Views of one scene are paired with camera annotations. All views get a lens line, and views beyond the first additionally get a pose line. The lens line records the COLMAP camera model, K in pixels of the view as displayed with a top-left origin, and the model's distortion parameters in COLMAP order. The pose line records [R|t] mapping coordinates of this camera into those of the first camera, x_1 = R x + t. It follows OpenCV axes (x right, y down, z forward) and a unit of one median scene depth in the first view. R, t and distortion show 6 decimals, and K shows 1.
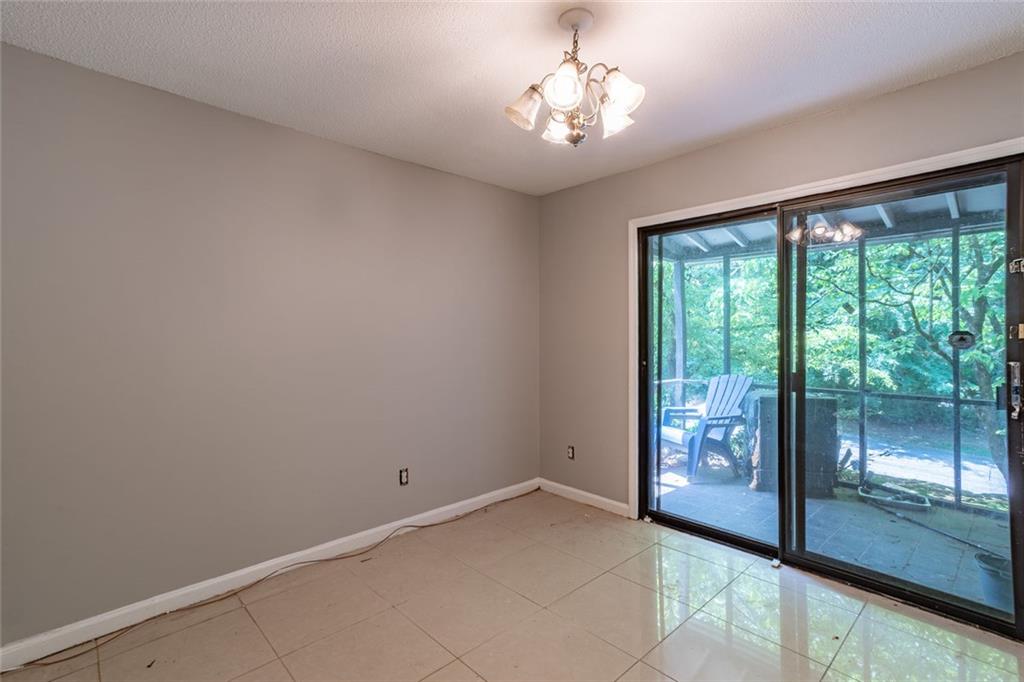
lens RADIAL K [[473.2, 0, 511.7], [0, 473.2, 335.5], [0, 0, 1]] dist [0.002322, 0.000996]
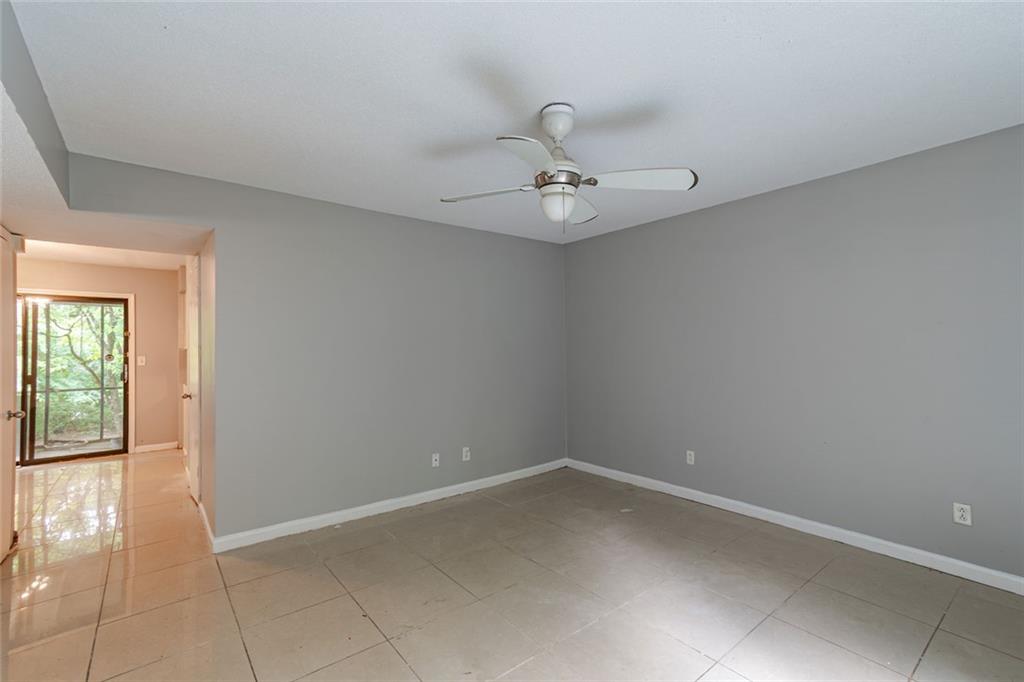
lens RADIAL K [[454.8, 0, 495.2], [0, 454.8, 341.6], [0, 0, 1]] dist [0.000826, 0.014625]
pose [[0.088128, 0.022183, 0.995862, -0.516419], [0.011649, 0.999661, -0.023299, 0.002504], [-0.996041, 0.013654, 0.087839, -0.504374]]
